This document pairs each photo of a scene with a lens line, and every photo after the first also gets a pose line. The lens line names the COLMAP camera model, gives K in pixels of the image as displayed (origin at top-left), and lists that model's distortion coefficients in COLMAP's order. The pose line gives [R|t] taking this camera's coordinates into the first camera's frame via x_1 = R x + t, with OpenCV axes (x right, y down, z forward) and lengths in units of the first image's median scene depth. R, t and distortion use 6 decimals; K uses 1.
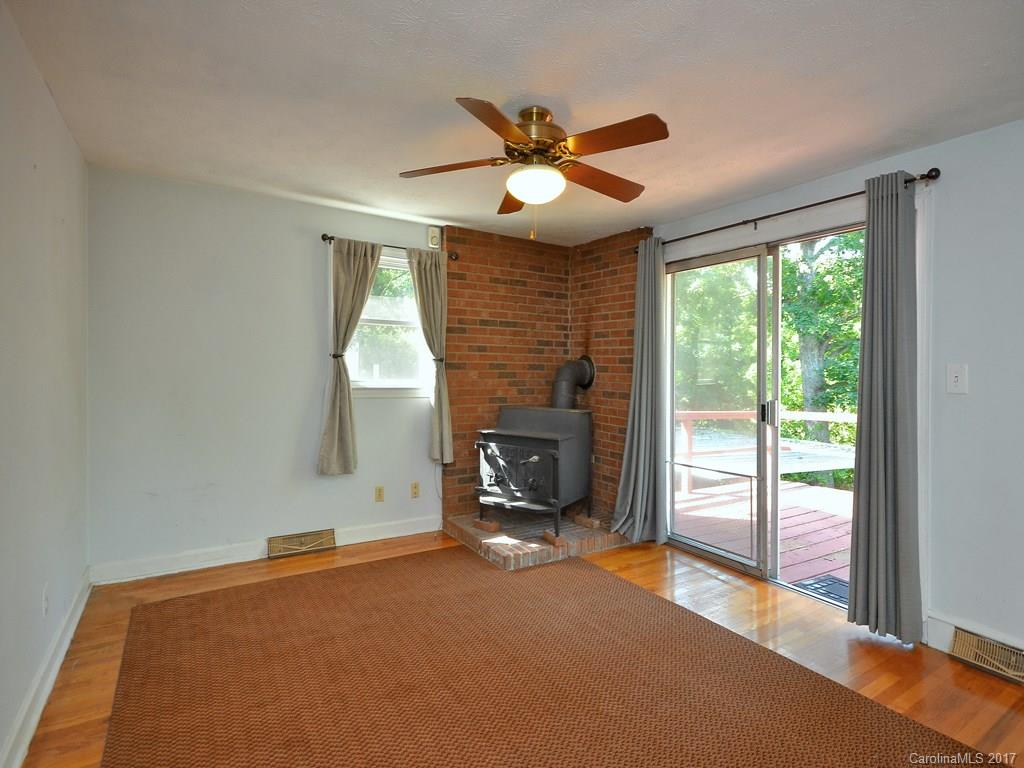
lens RADIAL K [[540.6, 0, 508.7], [0, 540.6, 388.5], [0, 0, 1]] dist [-0.000401, 0.018196]
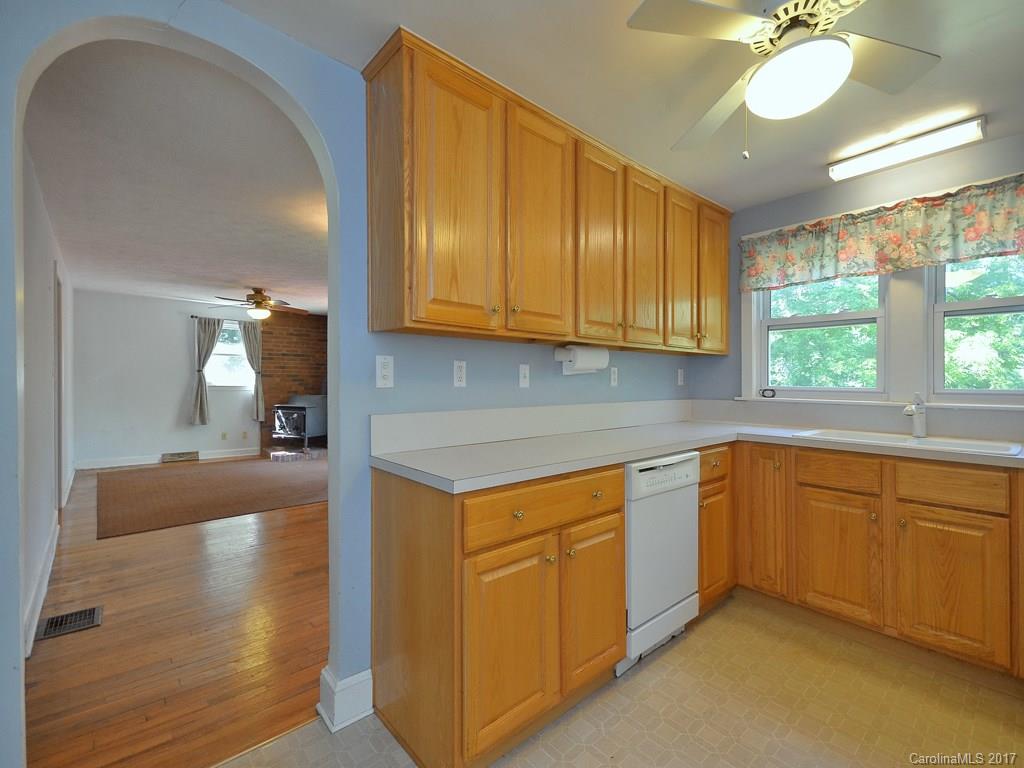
lens RADIAL K [[450.3, 0, 518.4], [0, 450.3, 390.3], [0, 0, 1]] dist [0.001798, 0.000027]
pose [[0.981059, -0.017421, 0.192924, 0.566321], [0.019600, 0.999764, -0.009395, 0.054431], [-0.192715, 0.012998, 0.981169, -0.977816]]
